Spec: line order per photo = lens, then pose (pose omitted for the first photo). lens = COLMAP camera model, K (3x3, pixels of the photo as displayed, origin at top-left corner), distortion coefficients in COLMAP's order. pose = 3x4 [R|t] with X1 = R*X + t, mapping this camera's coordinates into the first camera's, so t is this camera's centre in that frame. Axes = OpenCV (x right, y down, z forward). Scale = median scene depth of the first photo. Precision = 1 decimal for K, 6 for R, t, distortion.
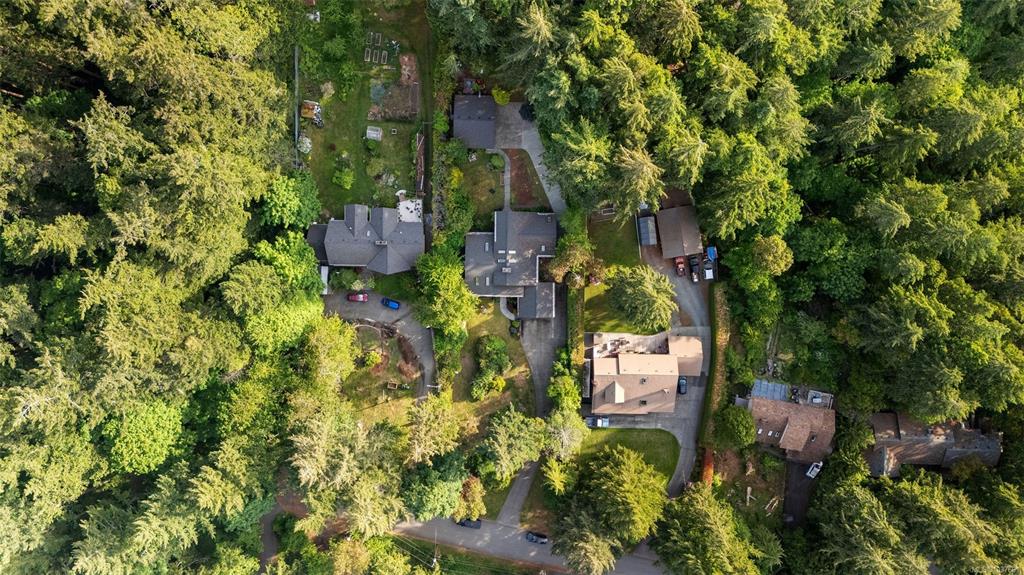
lens RADIAL K [[722.6, 0, 512.0], [0, 722.6, 287.5], [0, 0, 1]] dist [-0.000480, -0.000982]
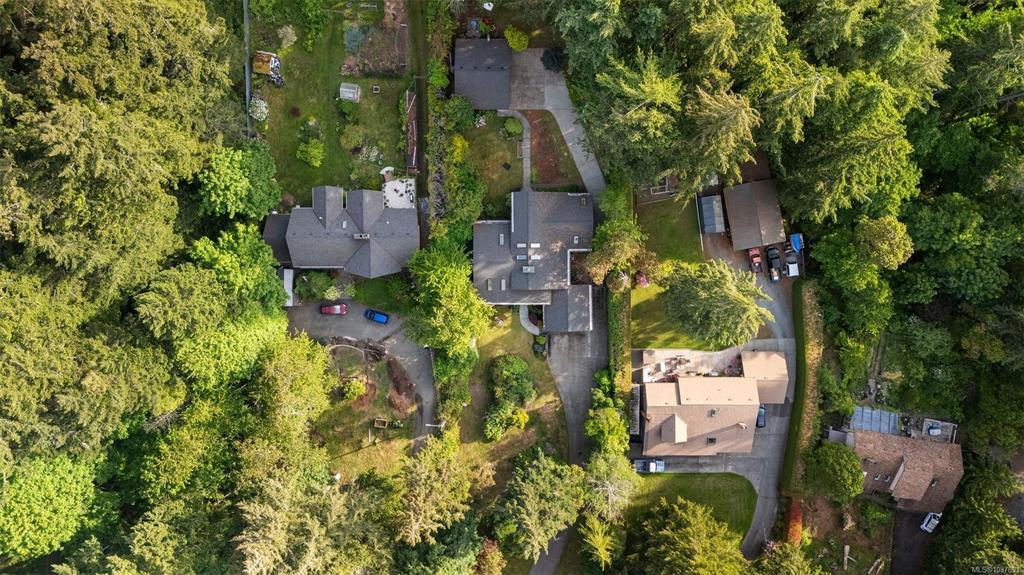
lens RADIAL K [[722.6, 0, 512.0], [0, 722.6, 287.5], [0, 0, 1]] dist [-0.000480, -0.000982]
pose [[0.999818, -0.019056, -0.000798, -0.024582], [0.019056, 0.999818, 0.000255, -0.005916], [0.000793, -0.000270, 1.000000, 0.245642]]
